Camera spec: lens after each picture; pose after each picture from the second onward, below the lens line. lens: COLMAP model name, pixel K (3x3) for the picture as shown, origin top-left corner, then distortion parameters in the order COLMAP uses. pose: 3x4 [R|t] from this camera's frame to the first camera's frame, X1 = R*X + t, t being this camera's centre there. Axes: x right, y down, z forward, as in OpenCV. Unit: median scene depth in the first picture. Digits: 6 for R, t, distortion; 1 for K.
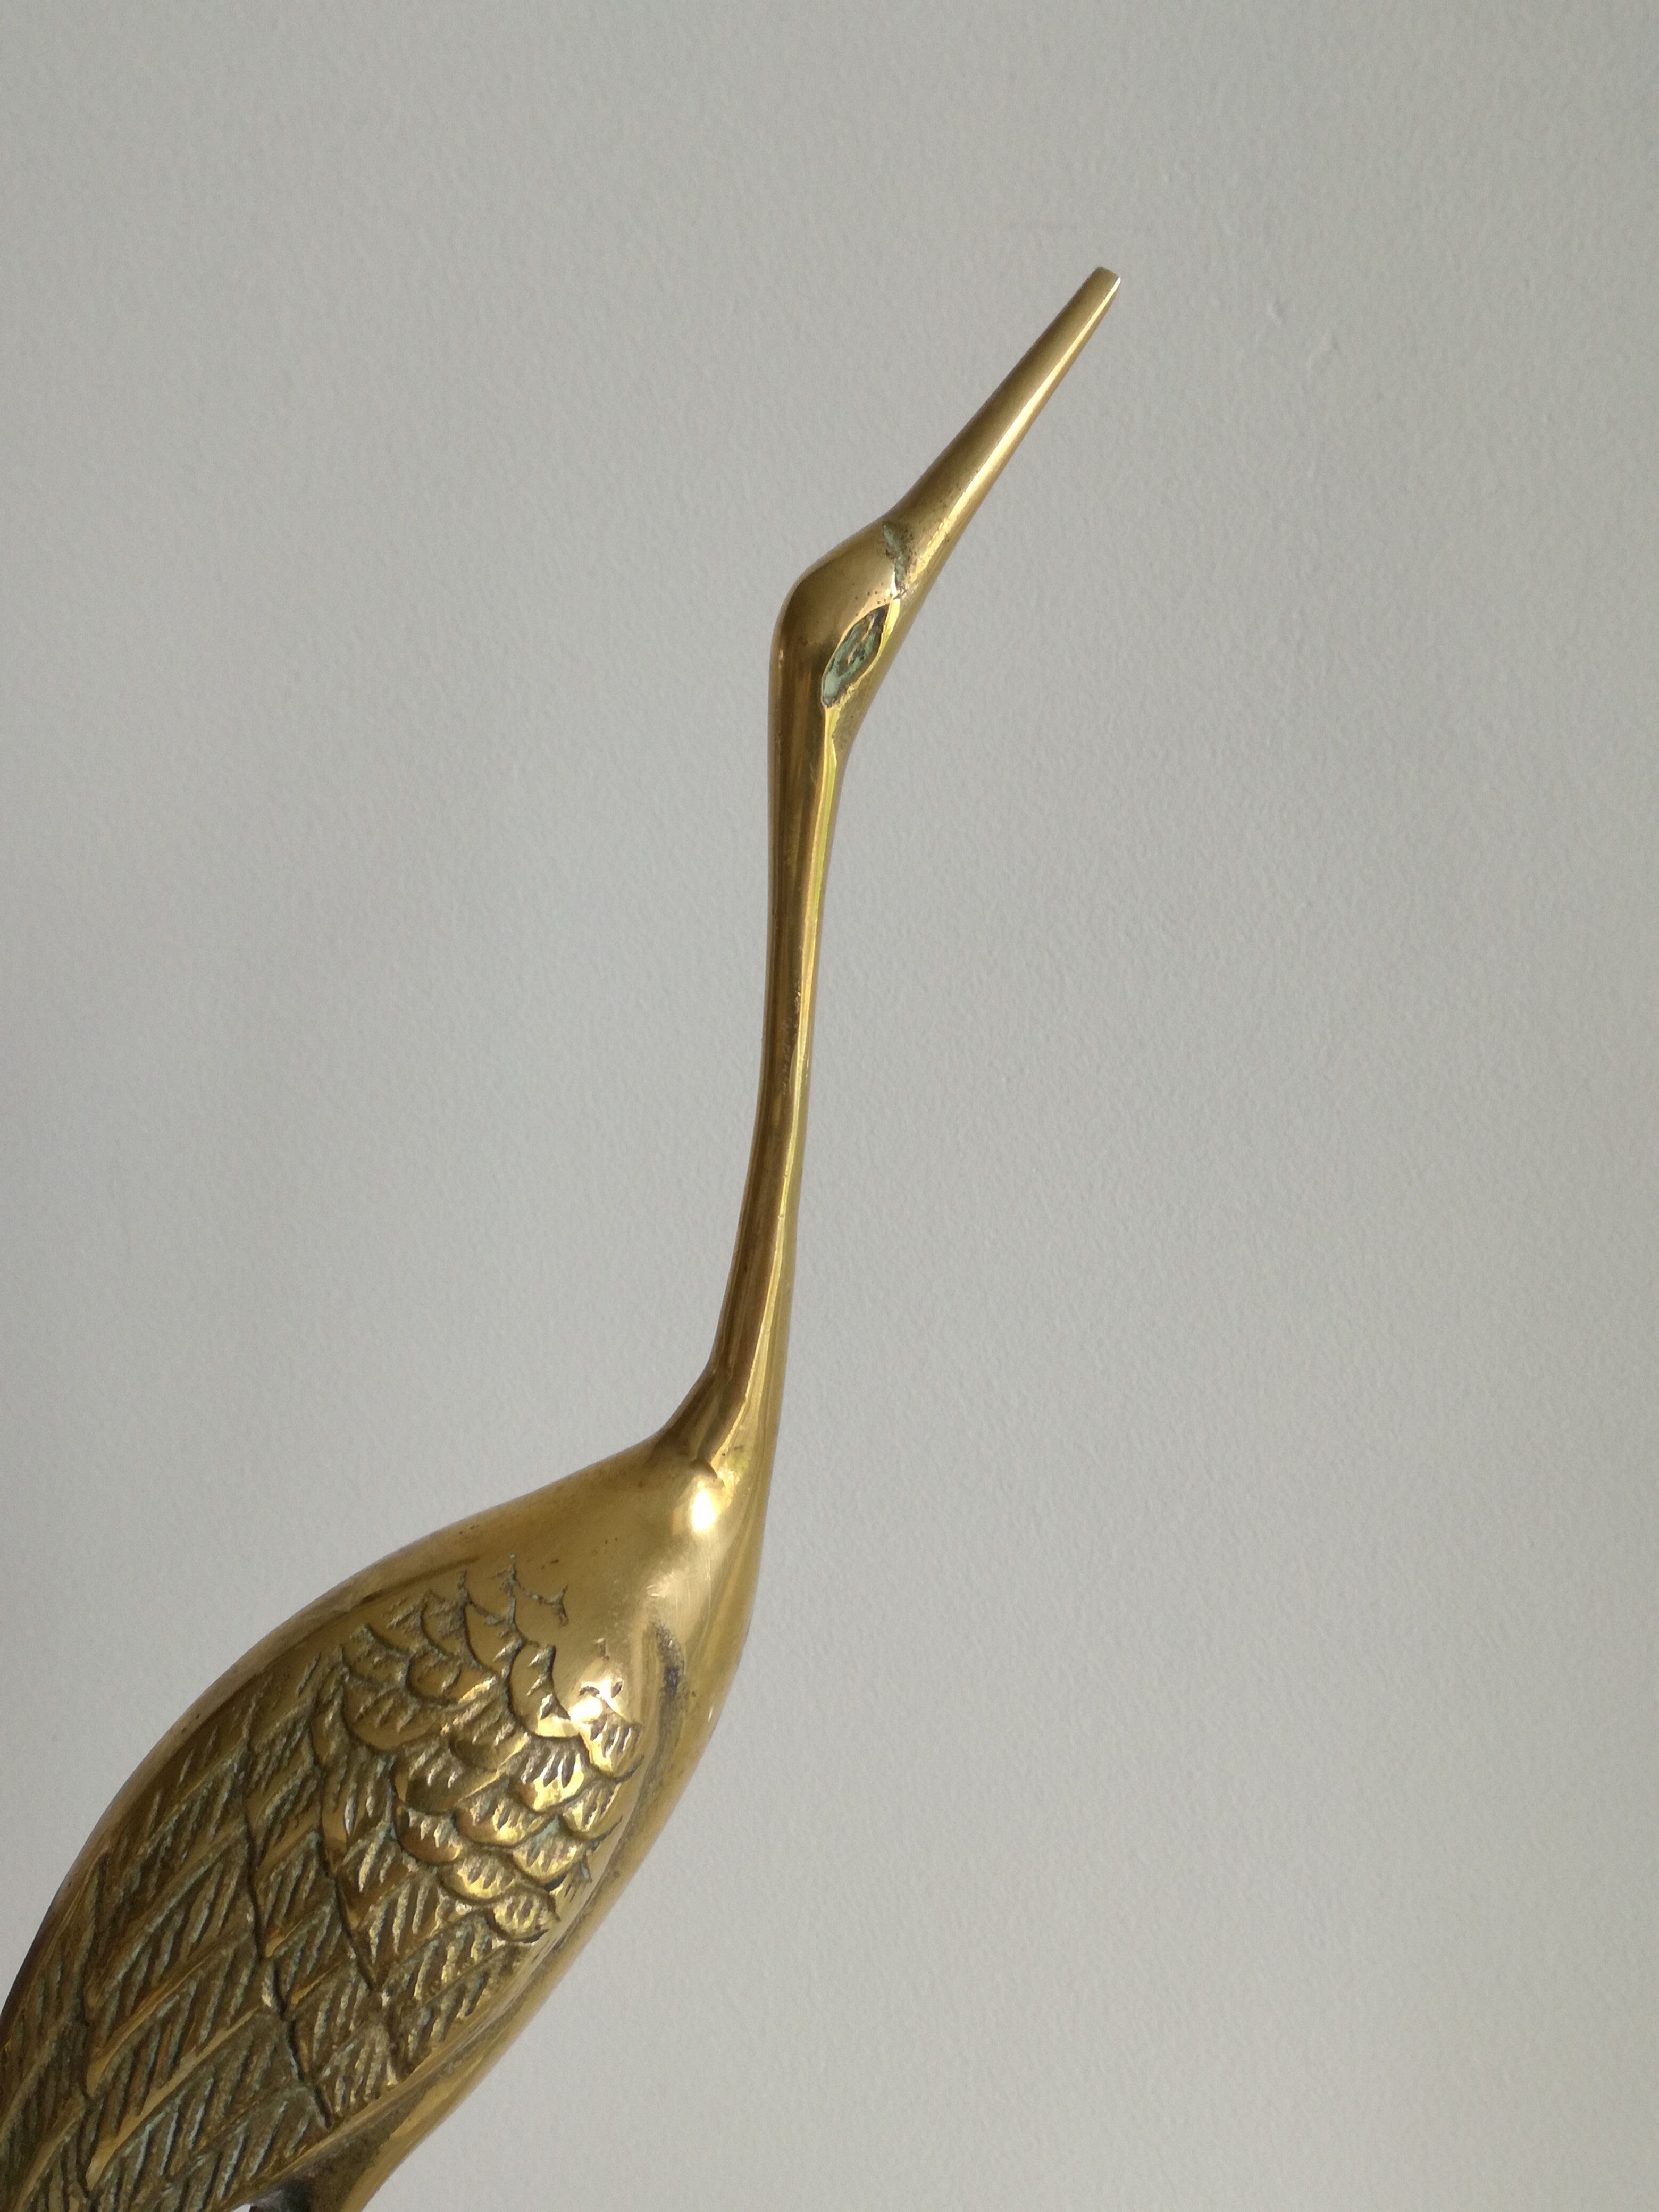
lens RADIAL K [[2322.2, 0, 852.2], [0, 2322.2, 1099.2], [0, 0, 1]] dist [0.153894, -0.386699]
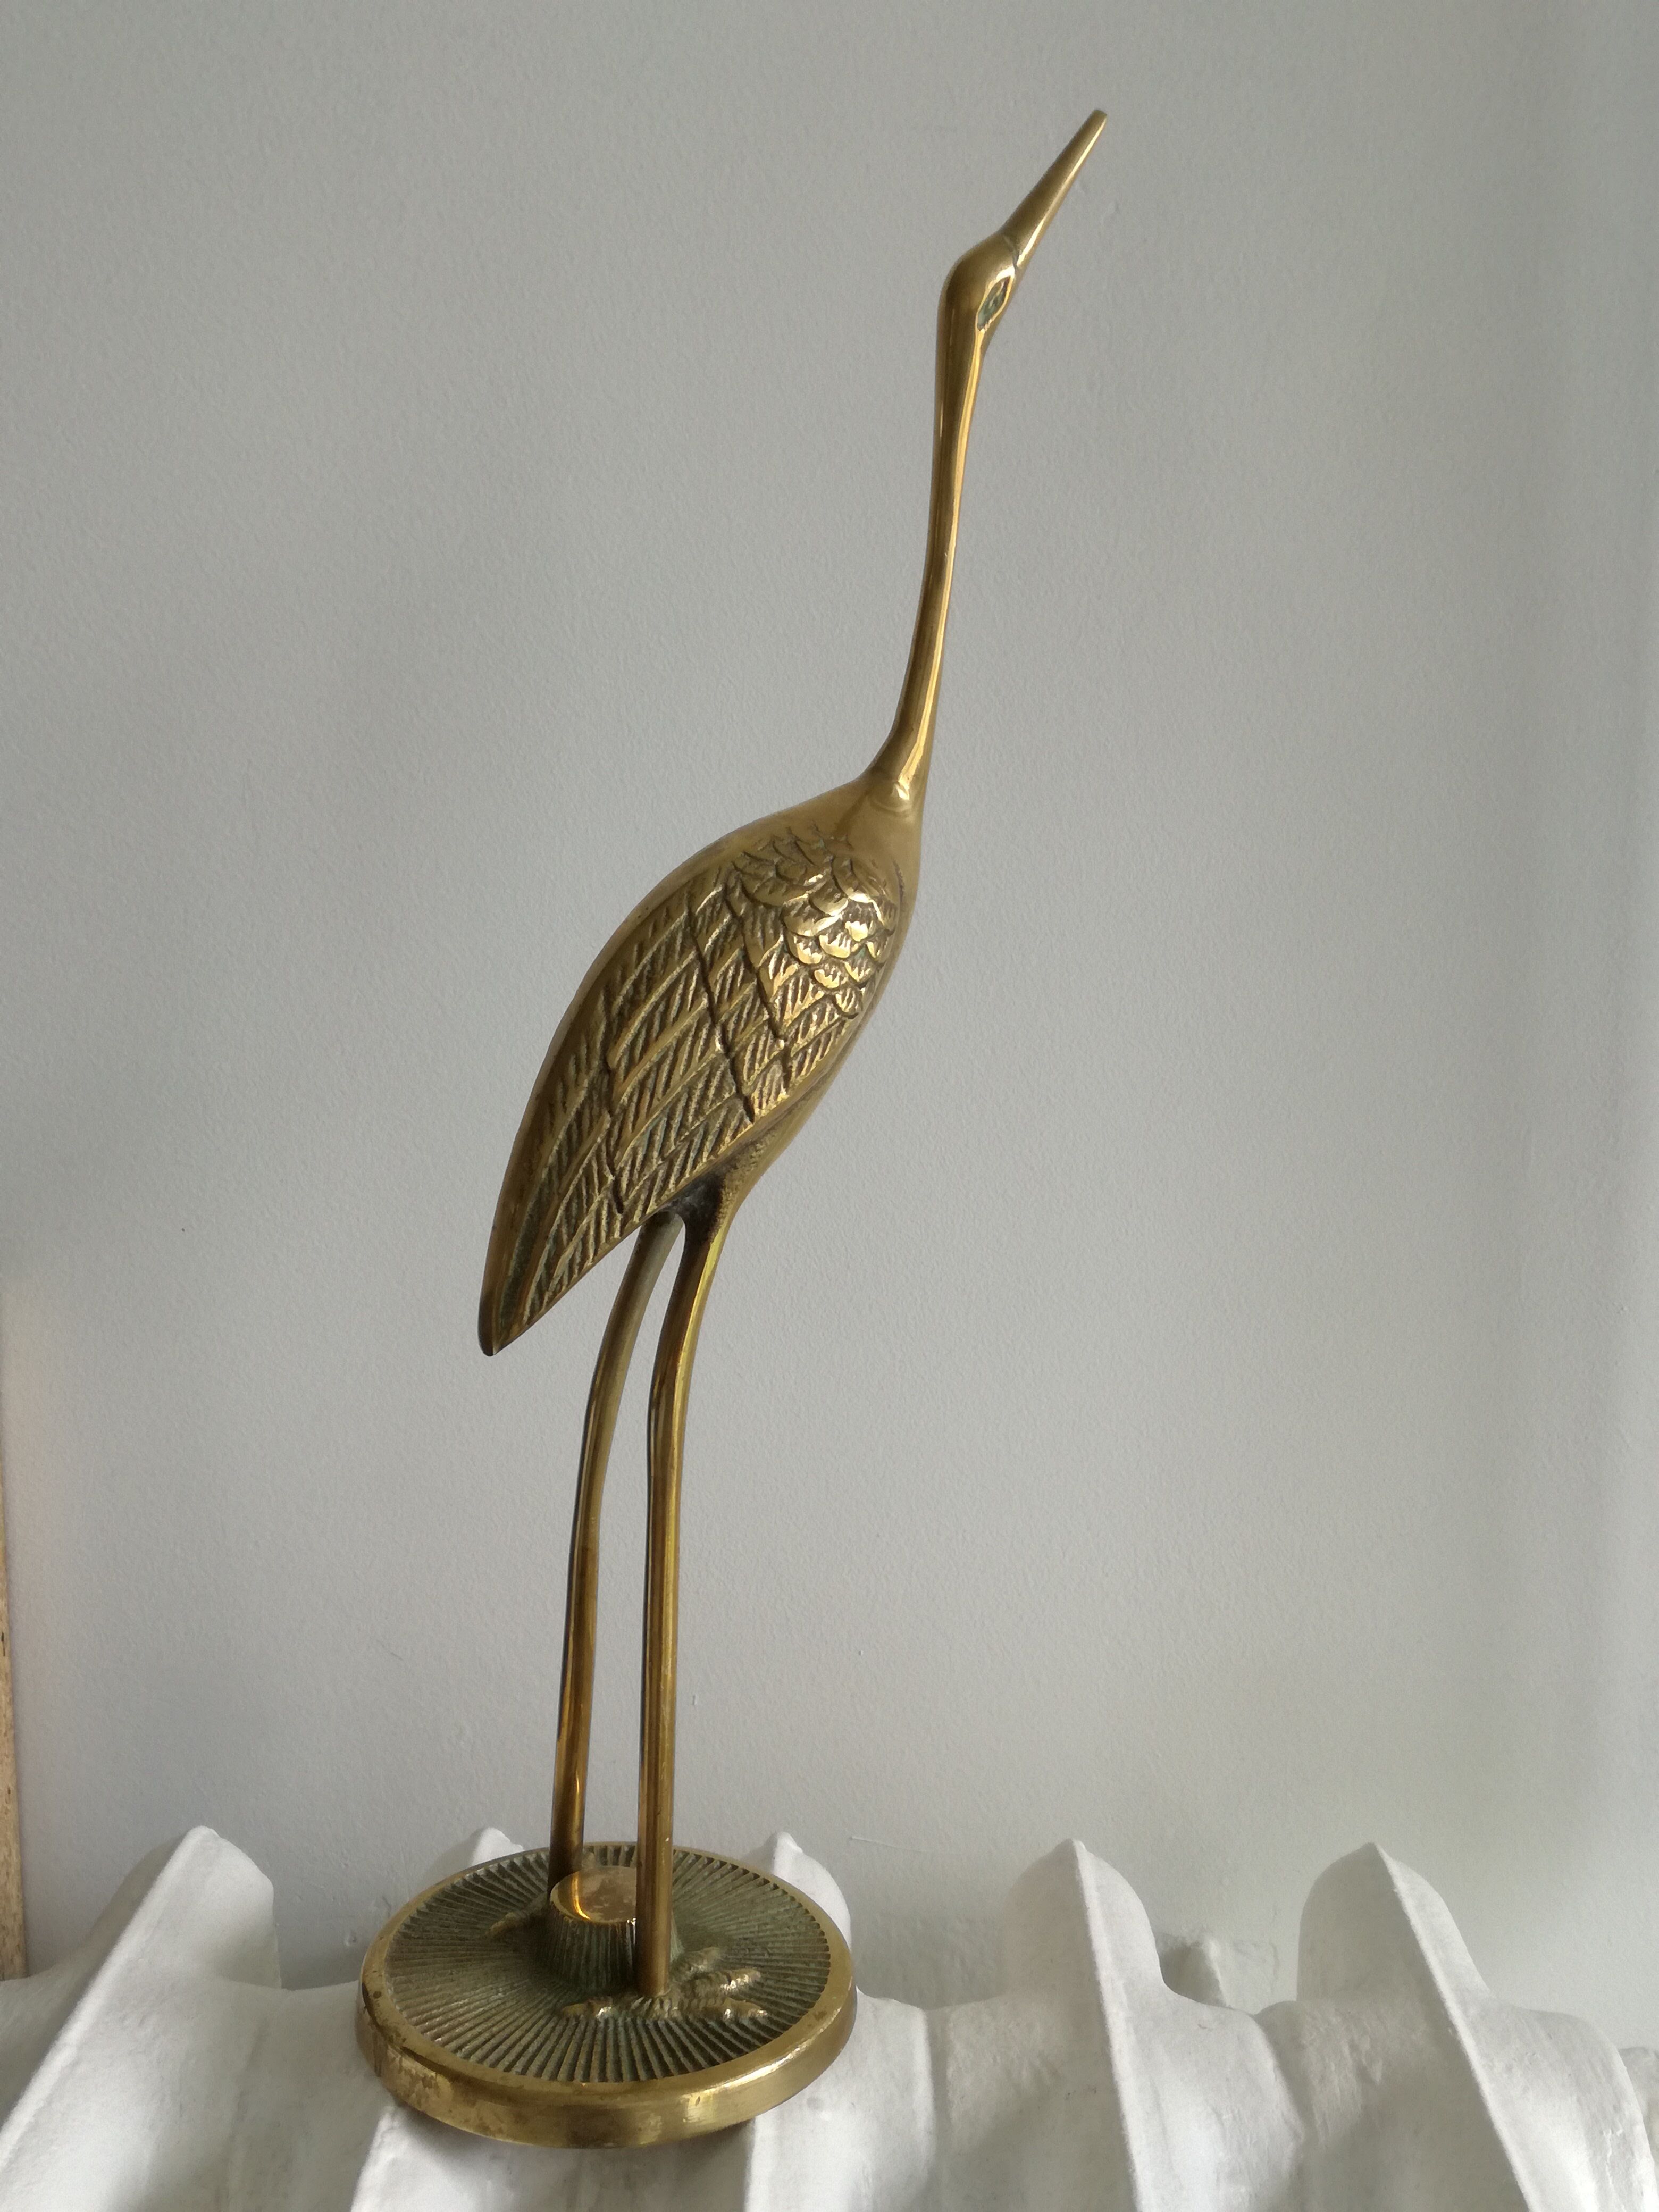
lens RADIAL K [[2326.8, 0, 841.6], [0, 2326.8, 1105.5], [0, 0, 1]] dist [0.159854, -0.404787]
pose [[0.958690, -0.040095, 0.281612, -0.643410], [0.051856, 0.998061, -0.034432, 0.483921], [-0.279686, 0.047613, 0.958910, -0.689486]]
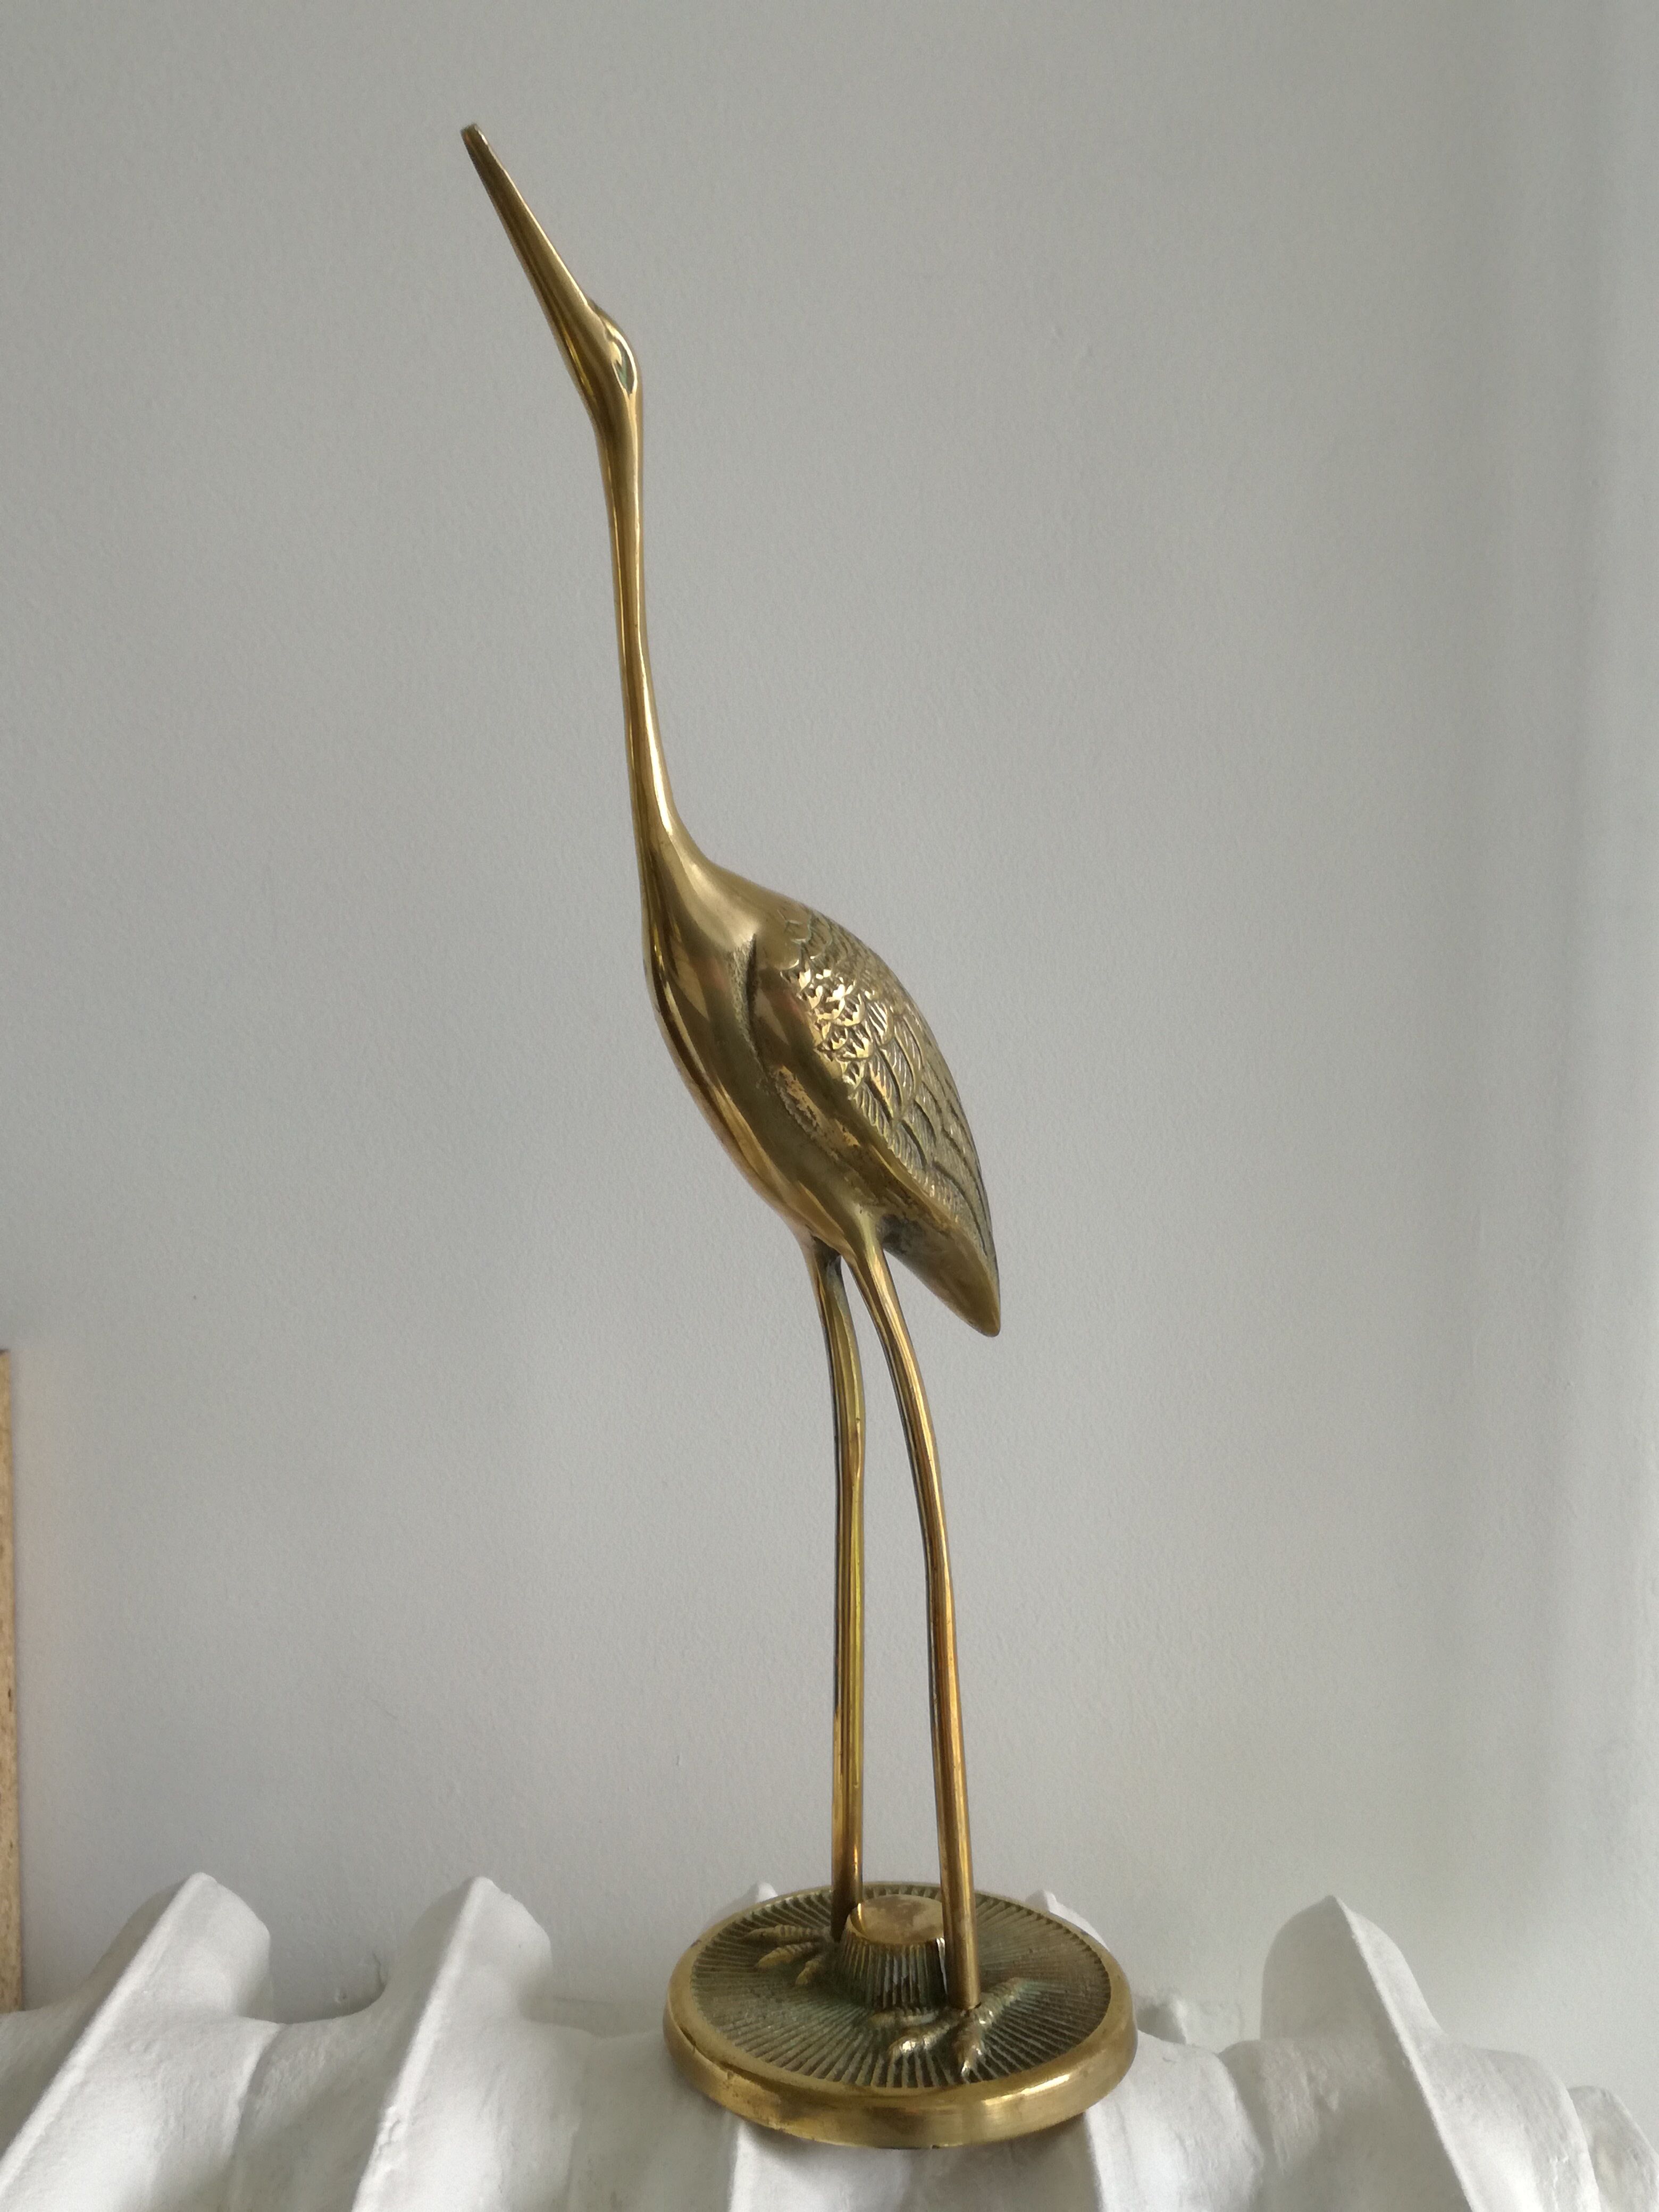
lens RADIAL K [[2326.8, 0, 841.6], [0, 2326.8, 1105.5], [0, 0, 1]] dist [0.159854, -0.404787]
pose [[0.956071, -0.015388, 0.292730, -0.688847], [0.043624, 0.994970, -0.090176, 0.545880], [-0.289870, 0.098985, 0.951934, -0.801145]]
